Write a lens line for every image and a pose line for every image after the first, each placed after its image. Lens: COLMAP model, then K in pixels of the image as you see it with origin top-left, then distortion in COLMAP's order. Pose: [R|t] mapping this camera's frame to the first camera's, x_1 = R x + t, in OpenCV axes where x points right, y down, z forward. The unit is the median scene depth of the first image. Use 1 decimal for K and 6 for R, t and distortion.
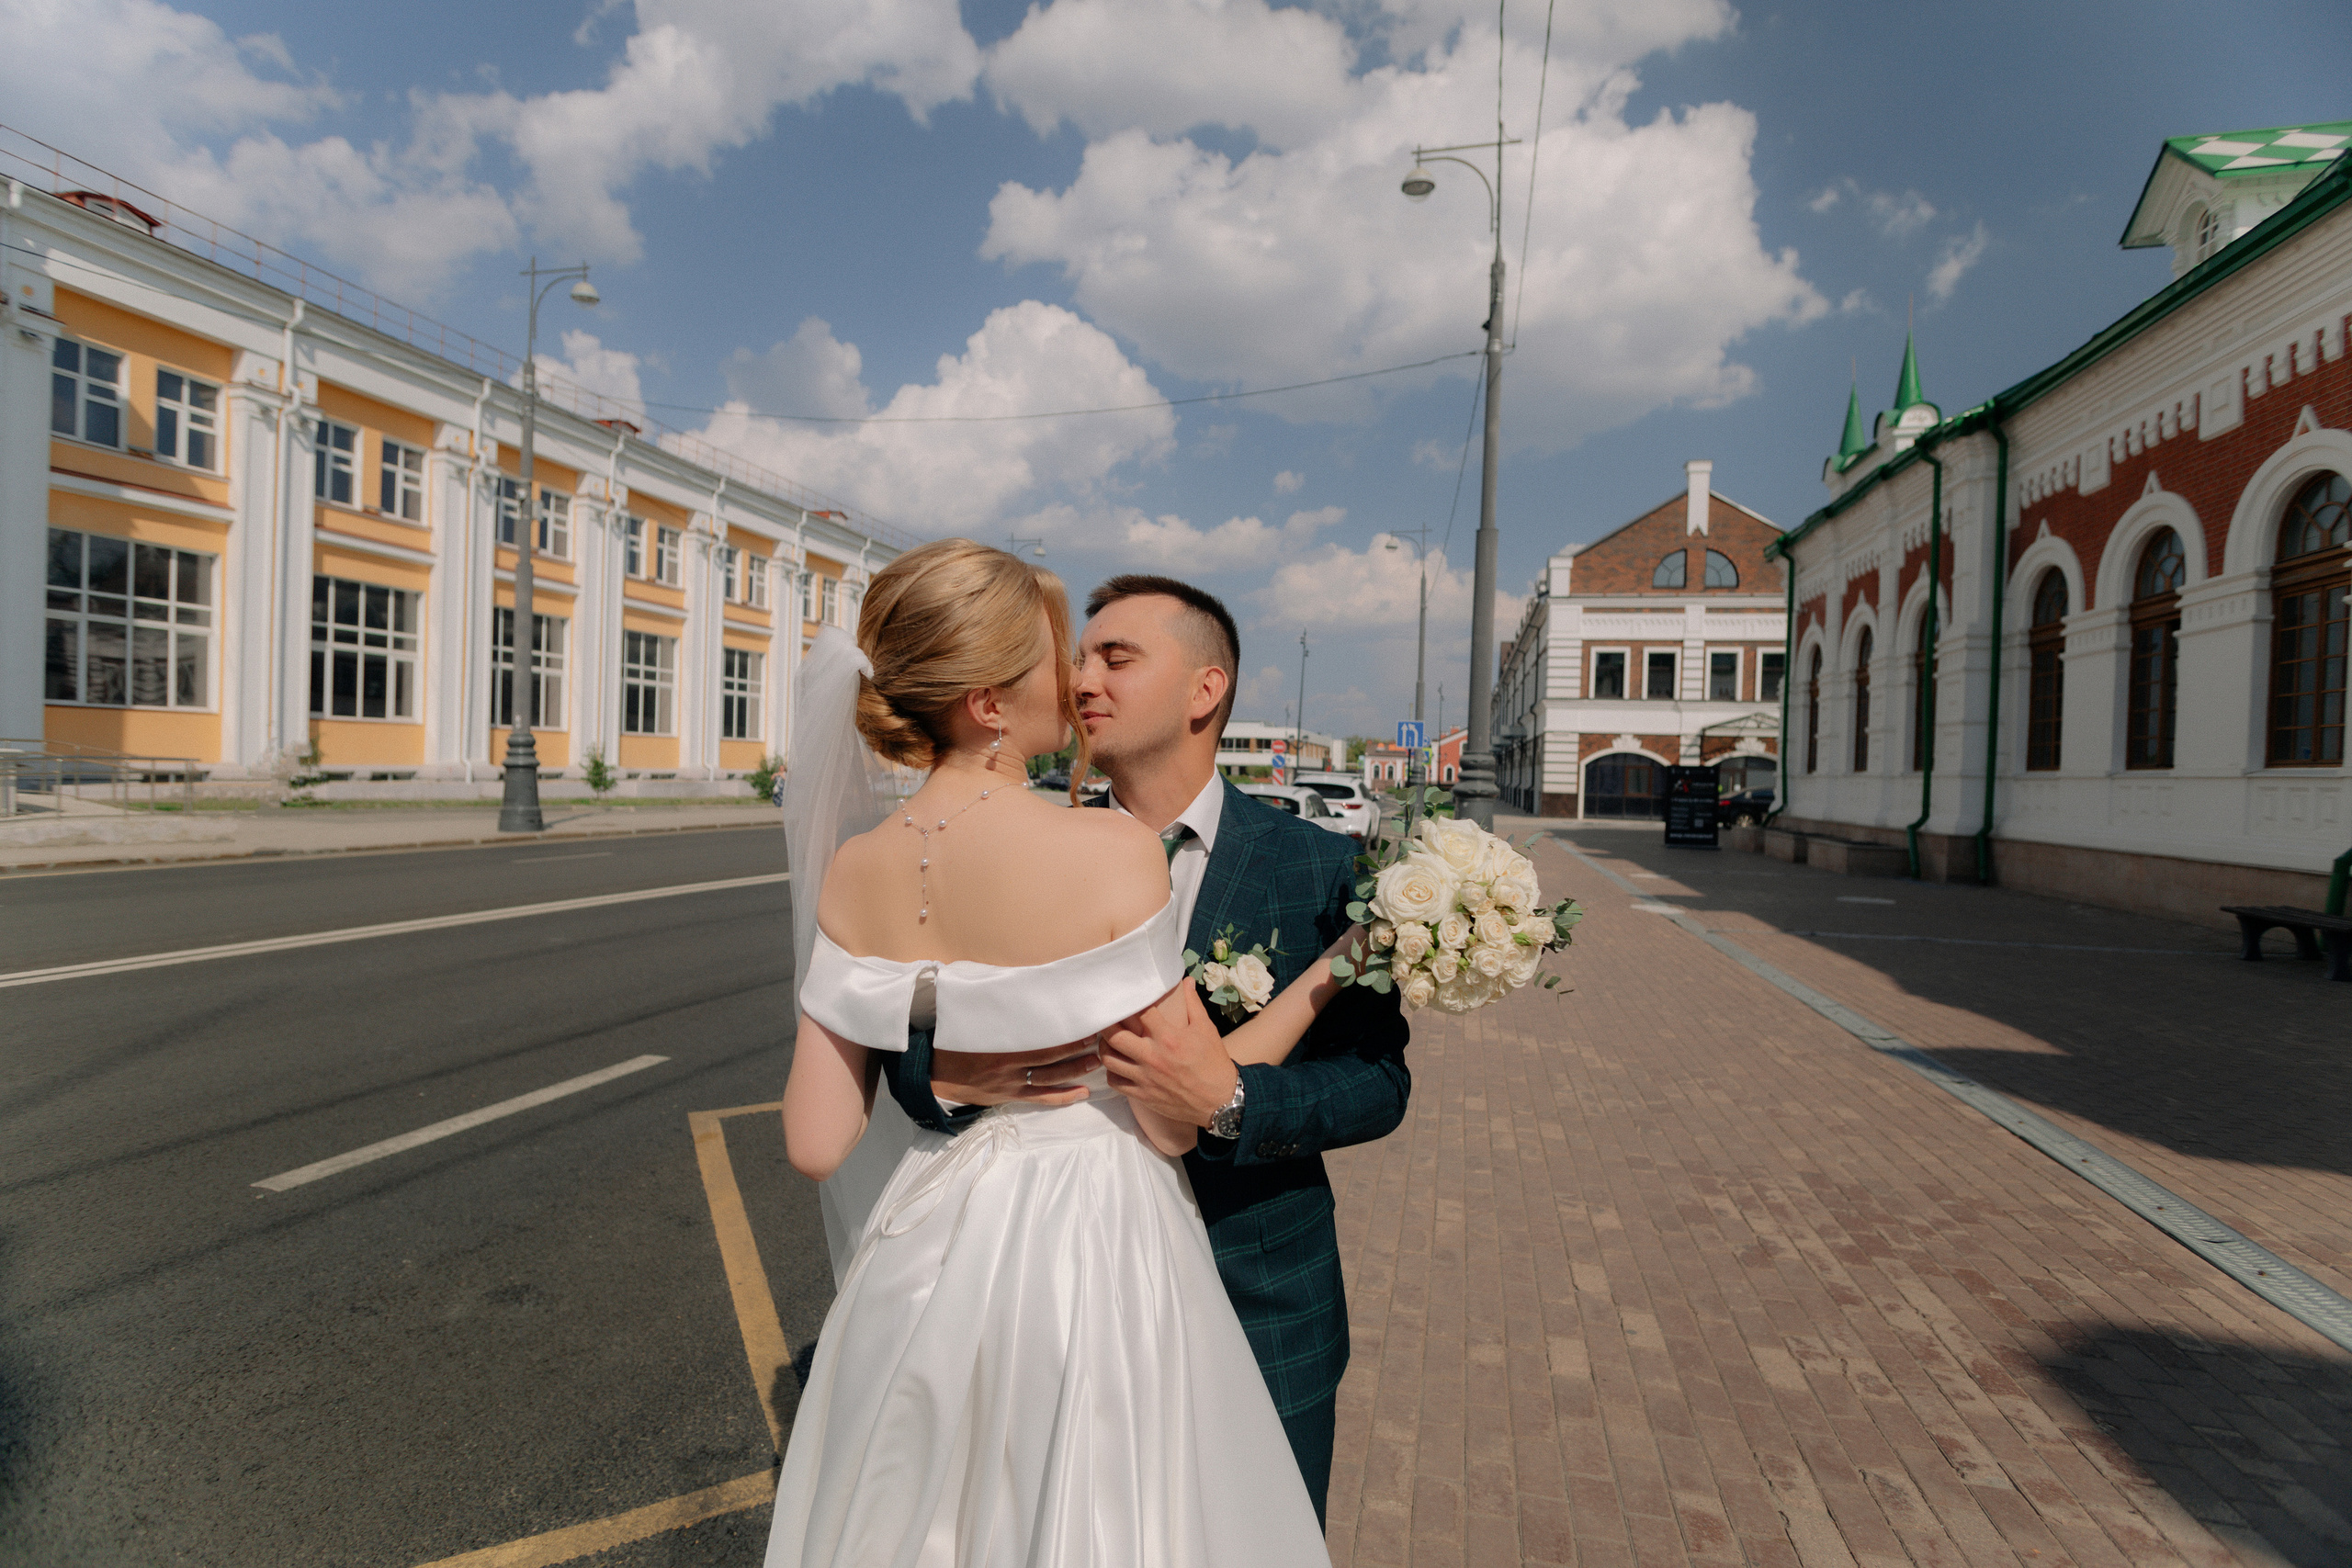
lens RADIAL K [[1218.3, 0, 1176.0], [0, 1218.3, 784.0], [0, 0, 1]] dist [-0.026831, 0.012459]
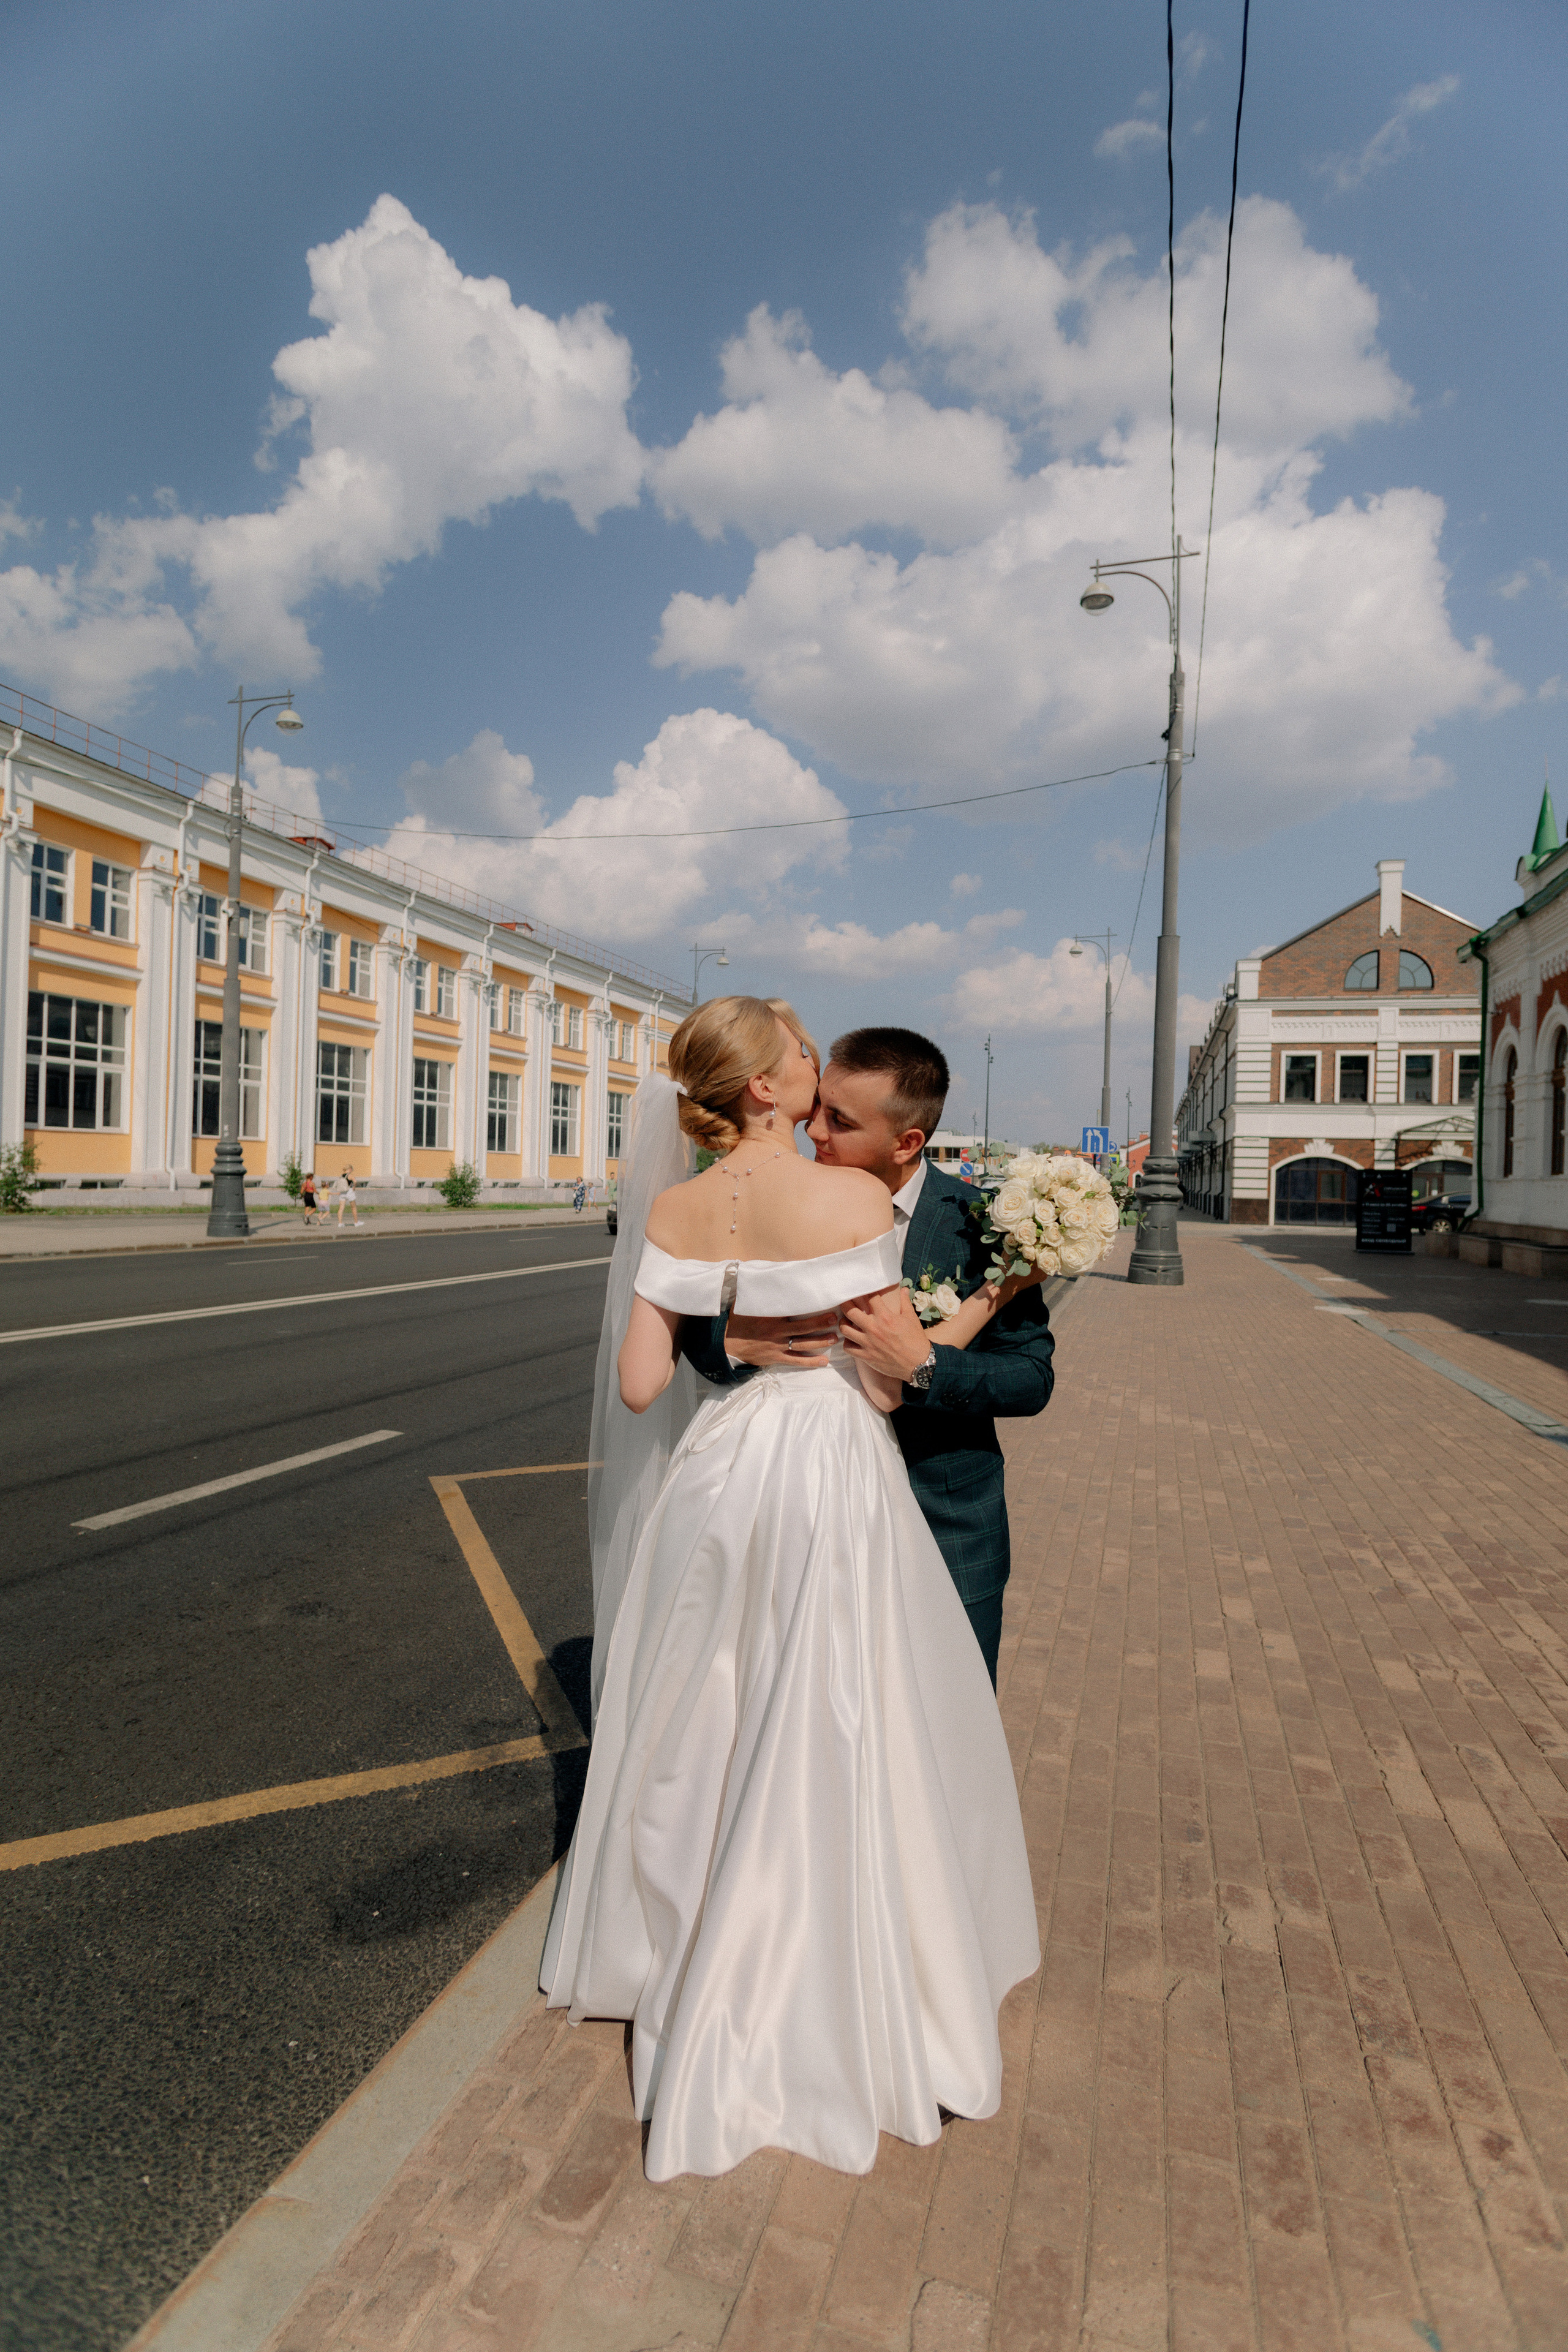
lens RADIAL K [[1226.7, 0, 784.0], [0, 1226.7, 1176.0], [0, 0, 1]] dist [-0.017778, 0.000344]
pose [[0.998162, -0.002571, -0.060543, -0.000880], [0.001784, 0.999913, -0.013047, 0.001242], [0.060572, 0.012915, 0.998080, -0.012582]]
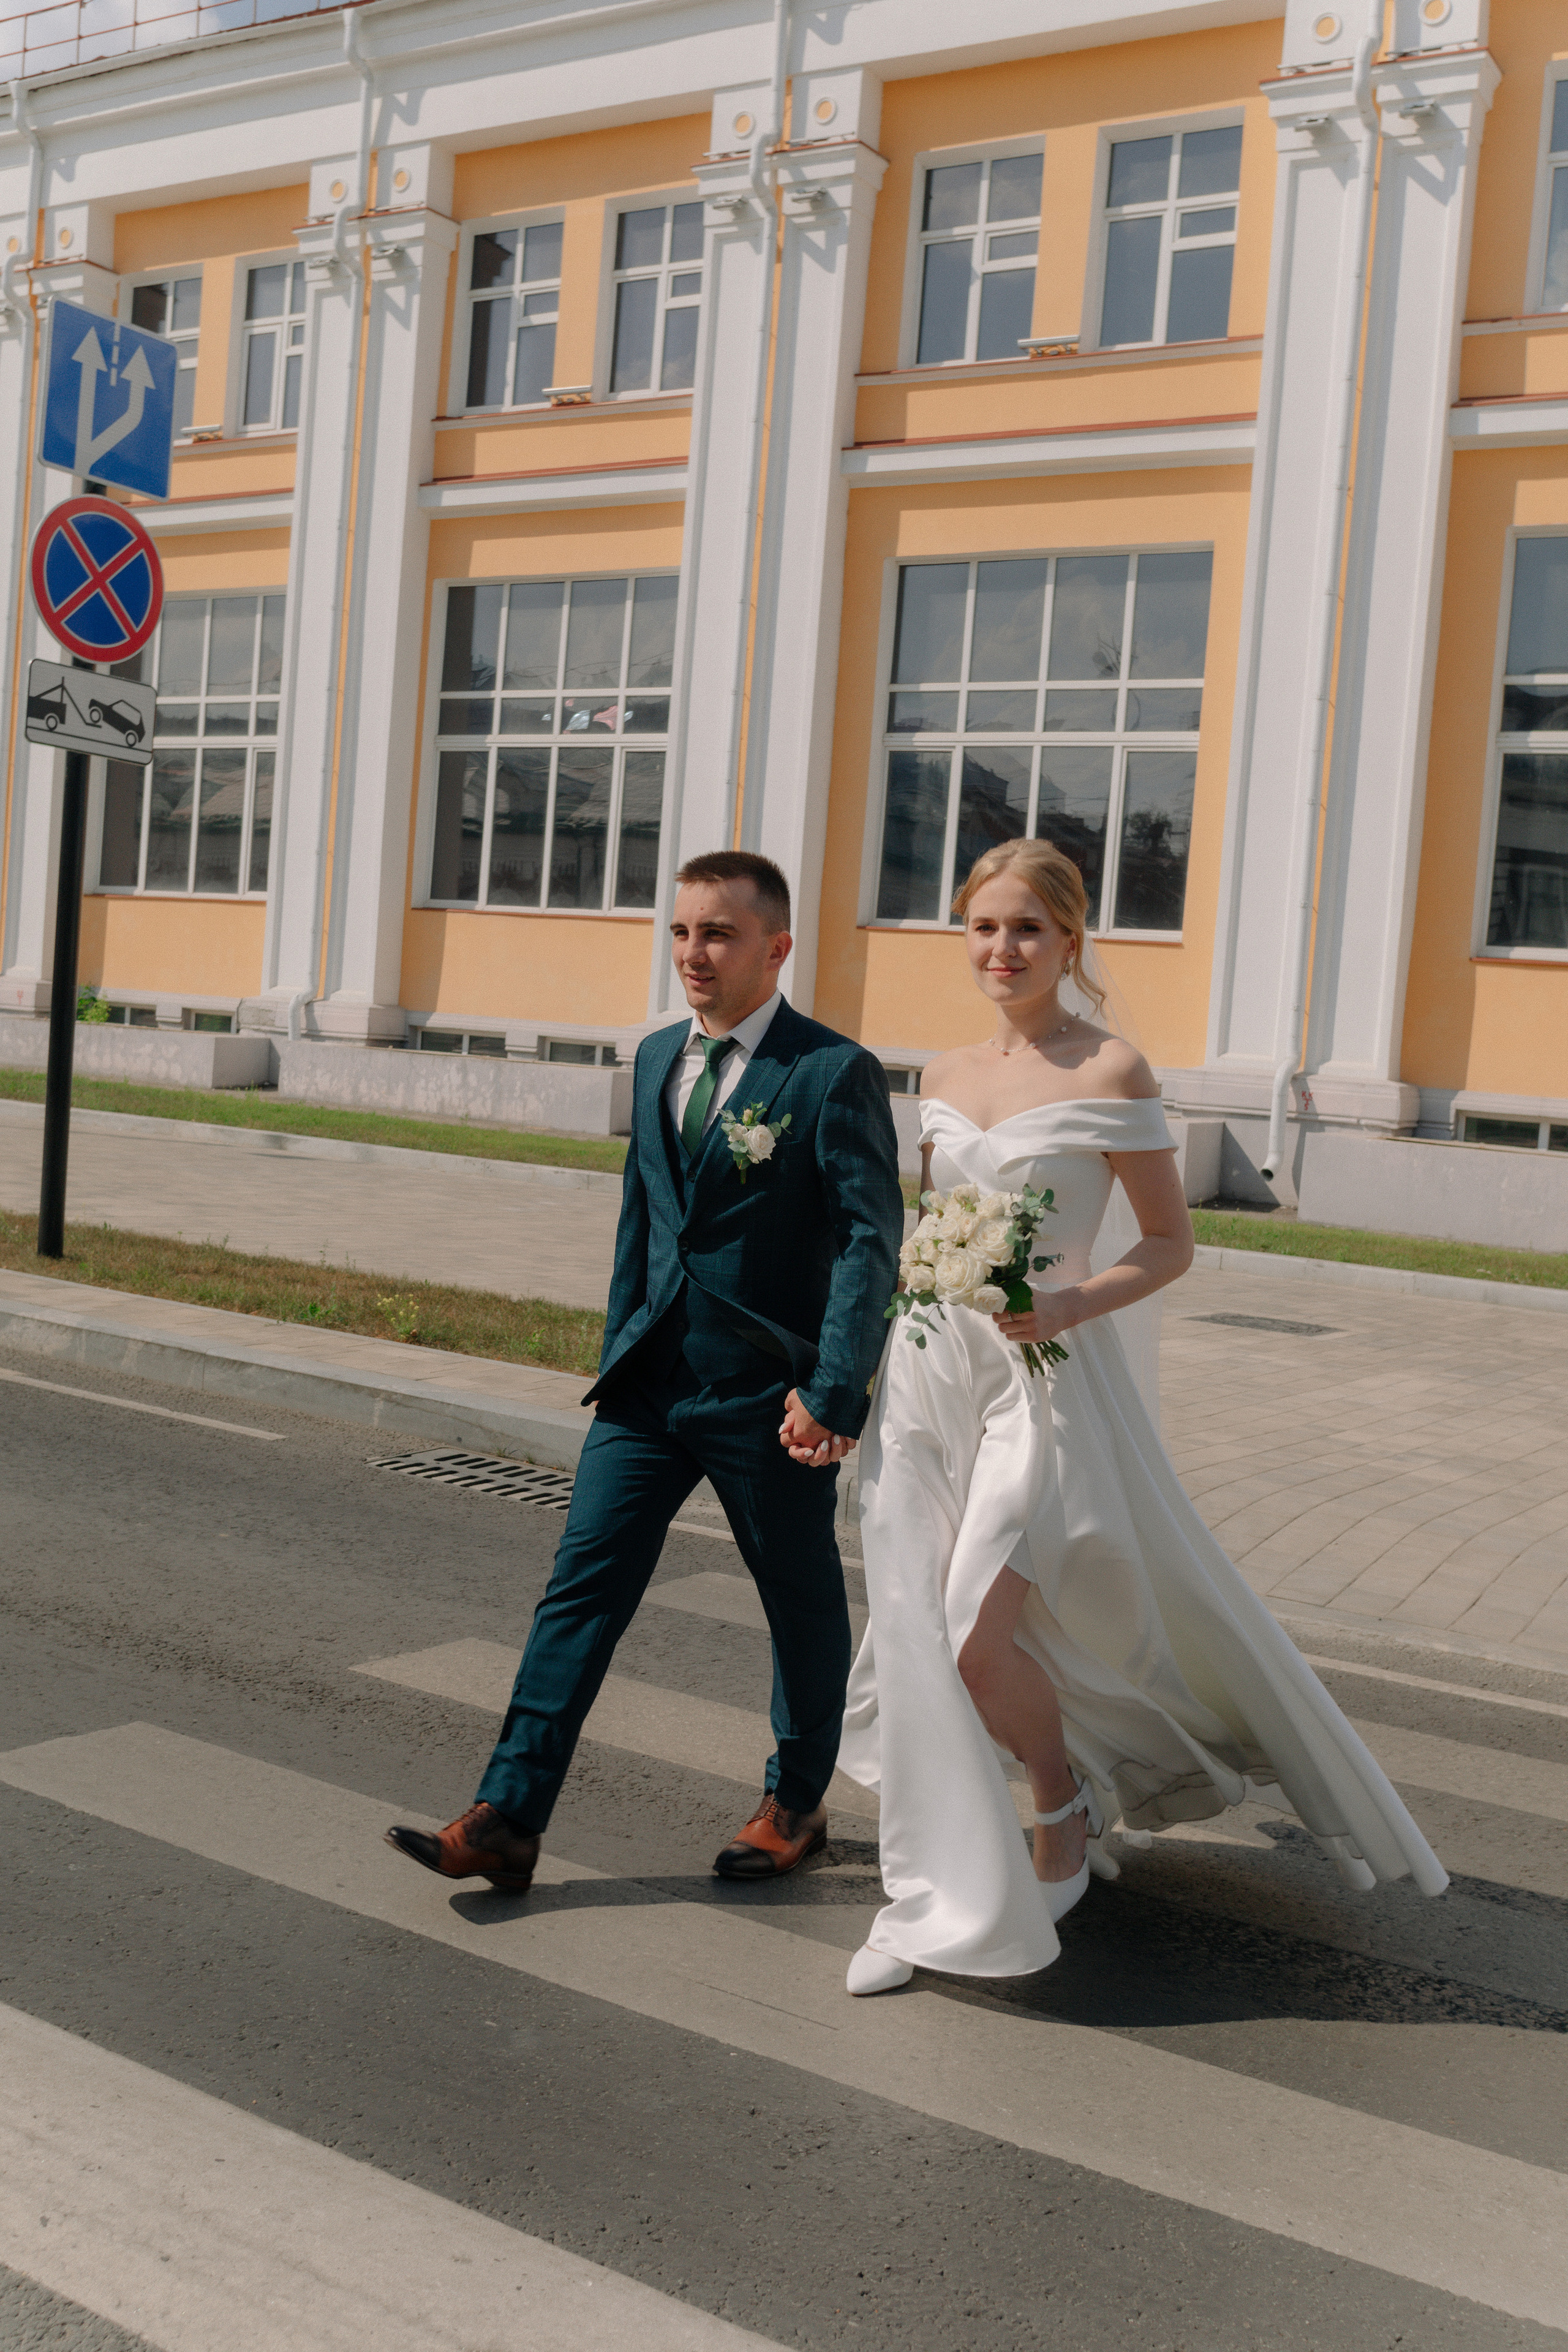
lens RADIAL K [[3852.1, 0, 784.0], [0, 3852.1, 1176.0], [0, 0, 1]] dist [0.009706, 0.088984]
pose [[-0.547683, -0.023499, -0.836356, 0.499669], [-0.090852, 0.995365, 0.031527, -0.015895], [0.831739, 0.093252, -0.547279, 2.354325]]
